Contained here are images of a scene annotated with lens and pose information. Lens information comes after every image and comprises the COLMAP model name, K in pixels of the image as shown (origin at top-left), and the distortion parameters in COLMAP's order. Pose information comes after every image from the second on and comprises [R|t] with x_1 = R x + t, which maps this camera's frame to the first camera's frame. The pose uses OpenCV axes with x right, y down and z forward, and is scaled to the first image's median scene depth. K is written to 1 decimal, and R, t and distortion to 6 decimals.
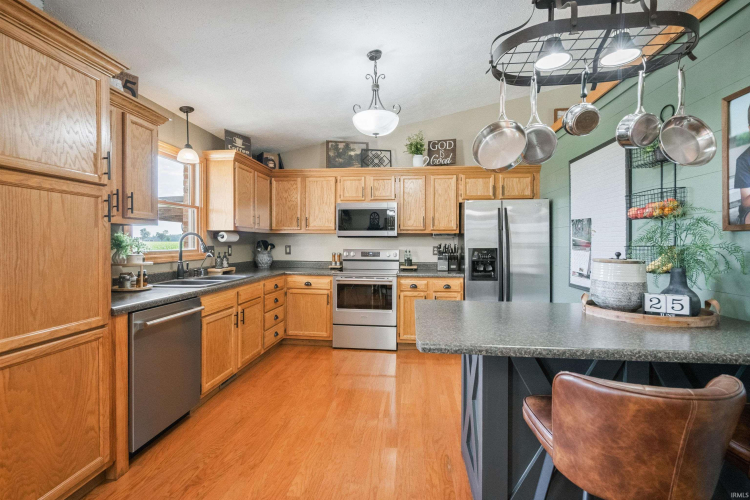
lens RADIAL K [[342.6, 0, 374.0], [0, 342.6, 243.8], [0, 0, 1]] dist [-0.007441, 0.001986]
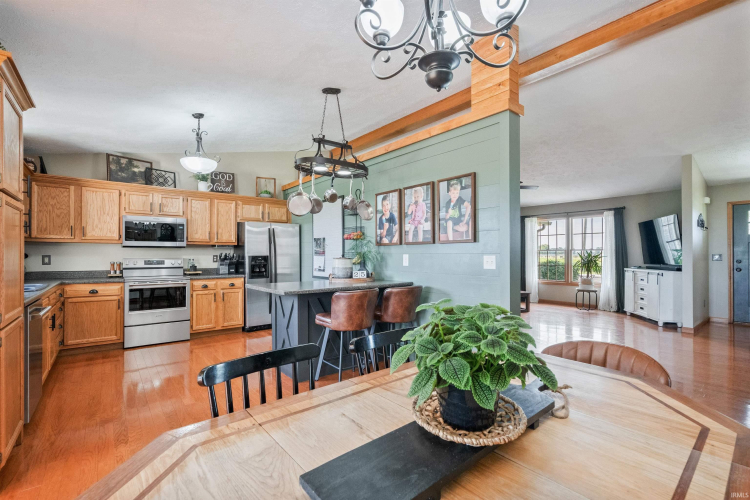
lens RADIAL K [[342.6, 0, 377.2], [0, 342.6, 253.2], [0, 0, 1]] dist [-0.007441, 0.001986]
pose [[0.705050, 0.000555, 0.709158, -0.334369], [0.007145, 0.999943, -0.007886, 0.016128], [-0.709122, 0.010627, 0.705006, -0.347544]]
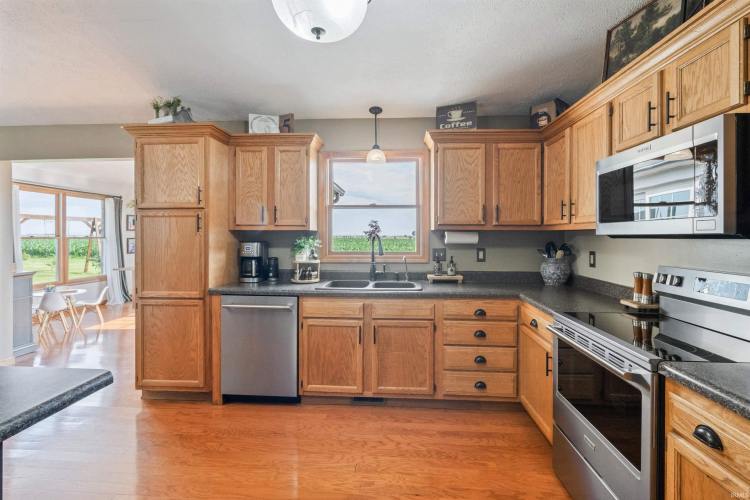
lens RADIAL K [[342.6, 0, 378.2], [0, 342.6, 238.1], [0, 0, 1]] dist [-0.007441, 0.001986]
pose [[0.053549, 0.004658, -0.998554, 0.354135], [-0.005986, 0.999973, 0.004344, -0.020924], [0.998547, 0.005745, 0.053576, 0.755292]]
